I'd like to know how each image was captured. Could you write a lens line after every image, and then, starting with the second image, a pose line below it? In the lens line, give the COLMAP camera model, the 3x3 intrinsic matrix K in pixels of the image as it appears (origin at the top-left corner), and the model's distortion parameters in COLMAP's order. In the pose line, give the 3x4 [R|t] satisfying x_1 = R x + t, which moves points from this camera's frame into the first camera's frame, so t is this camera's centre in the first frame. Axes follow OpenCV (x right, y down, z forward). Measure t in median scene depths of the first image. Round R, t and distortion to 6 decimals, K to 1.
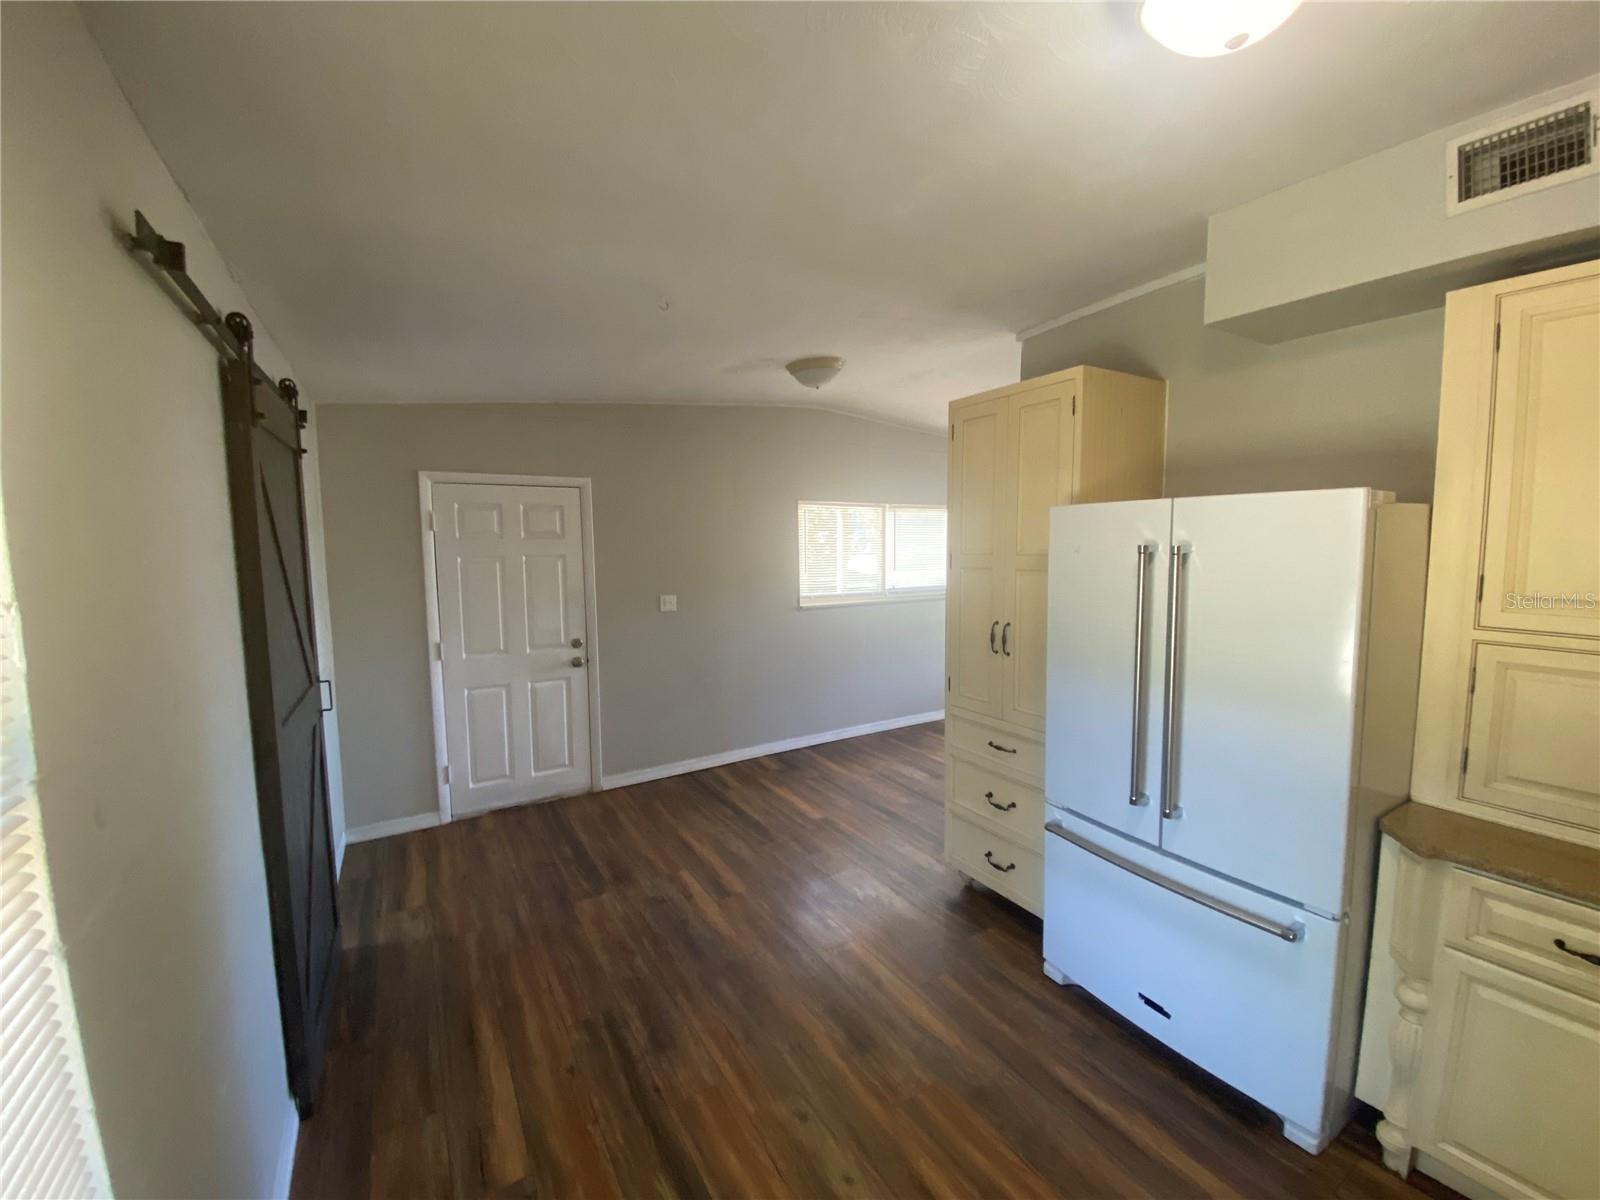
lens RADIAL K [[649.2, 0, 801.6], [0, 649.2, 600.1], [0, 0, 1]] dist [0.033160, -0.029859]
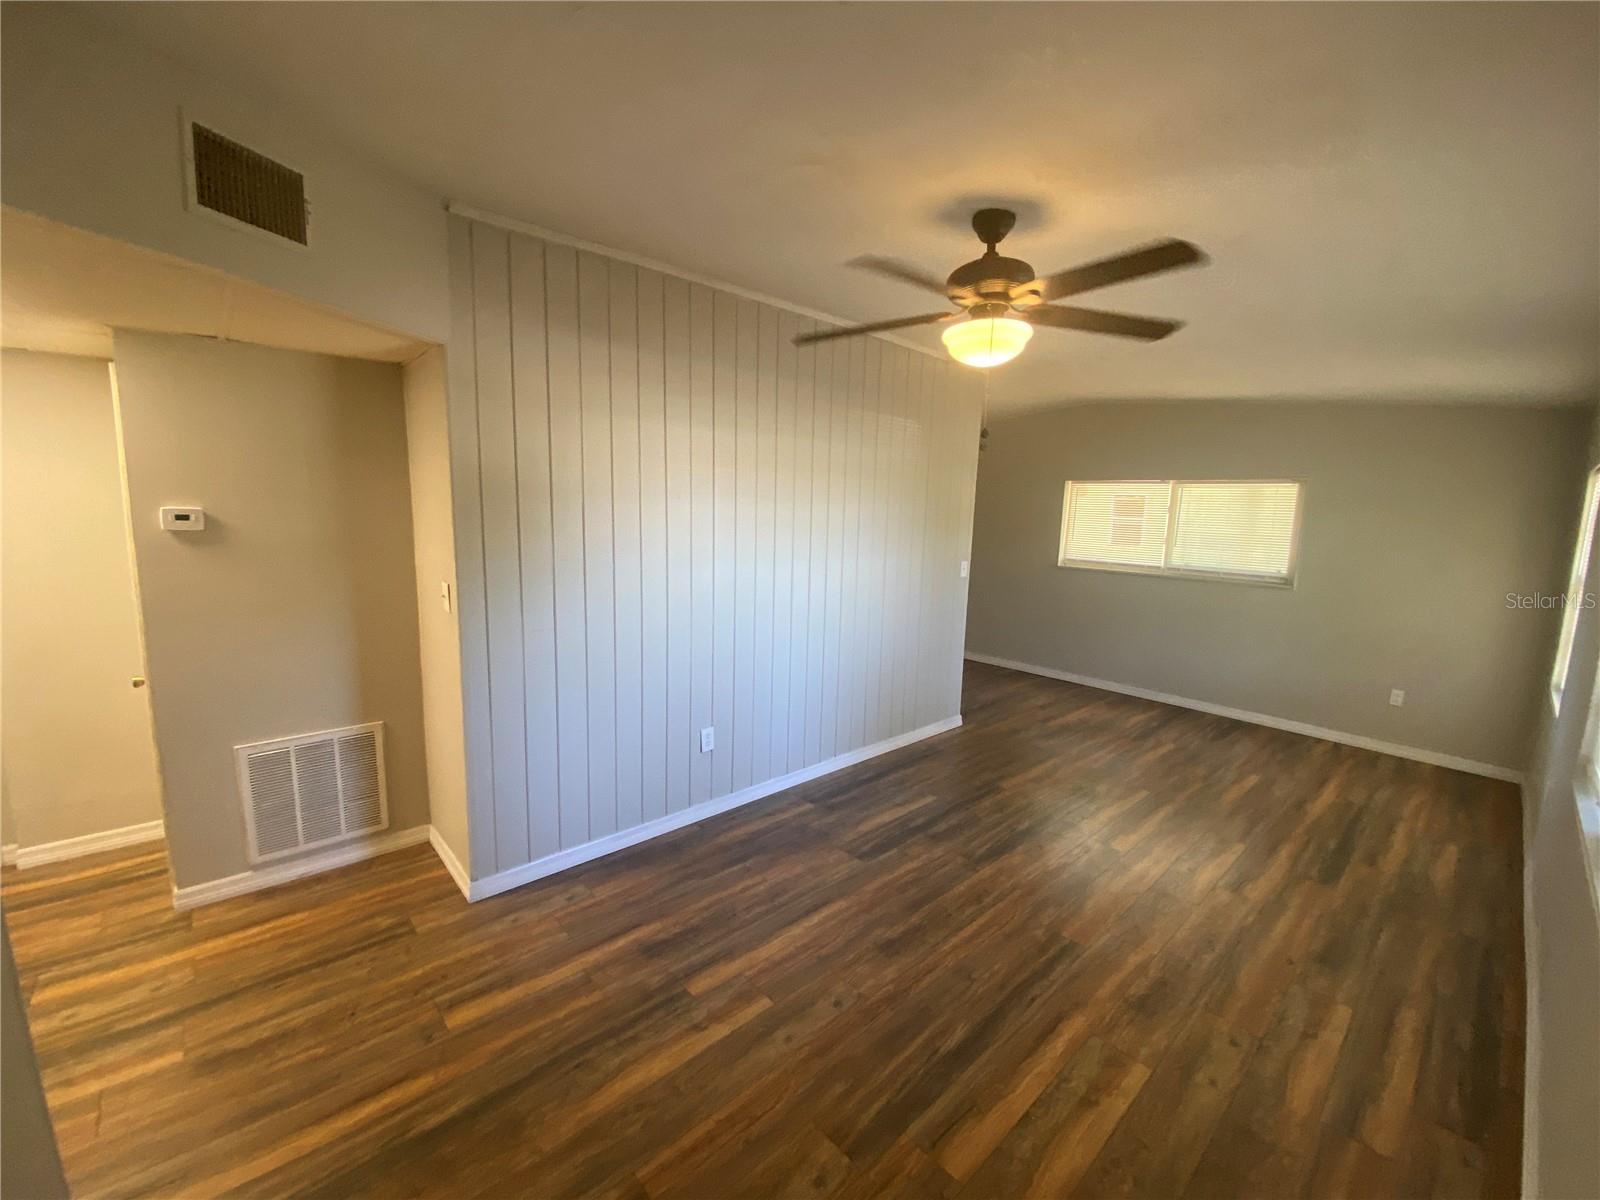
lens RADIAL K [[649.2, 0, 801.6], [0, 649.2, 600.1], [0, 0, 1]] dist [0.033160, -0.029859]
pose [[0.193948, 0.163899, -0.967224, 1.295699], [-0.111119, 0.983270, 0.144336, -0.060122], [0.974698, 0.079484, 0.208915, 0.274479]]
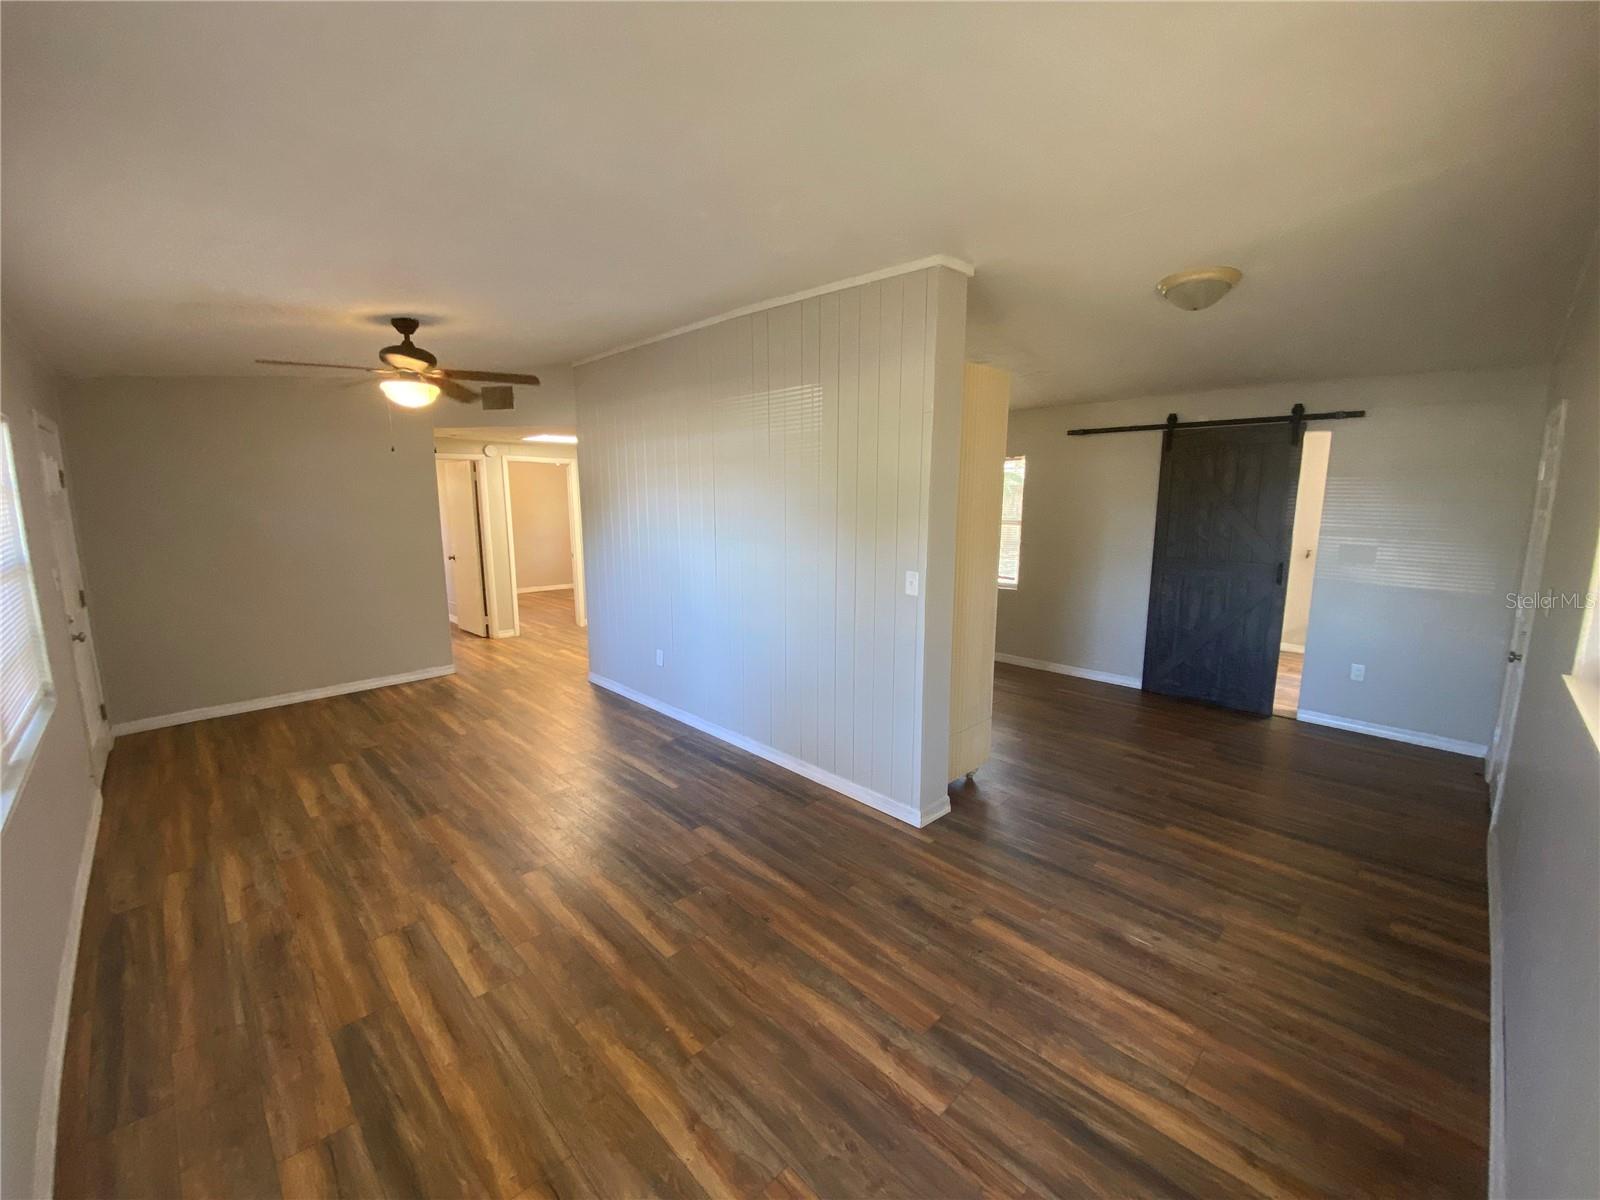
lens RADIAL K [[649.2, 0, 801.6], [0, 649.2, 600.1], [0, 0, 1]] dist [0.033160, -0.029859]
pose [[-0.975469, 0.060221, -0.211738, 0.561292], [0.005790, 0.968540, 0.248790, -0.143359], [0.220059, 0.241461, -0.945130, 1.398103]]
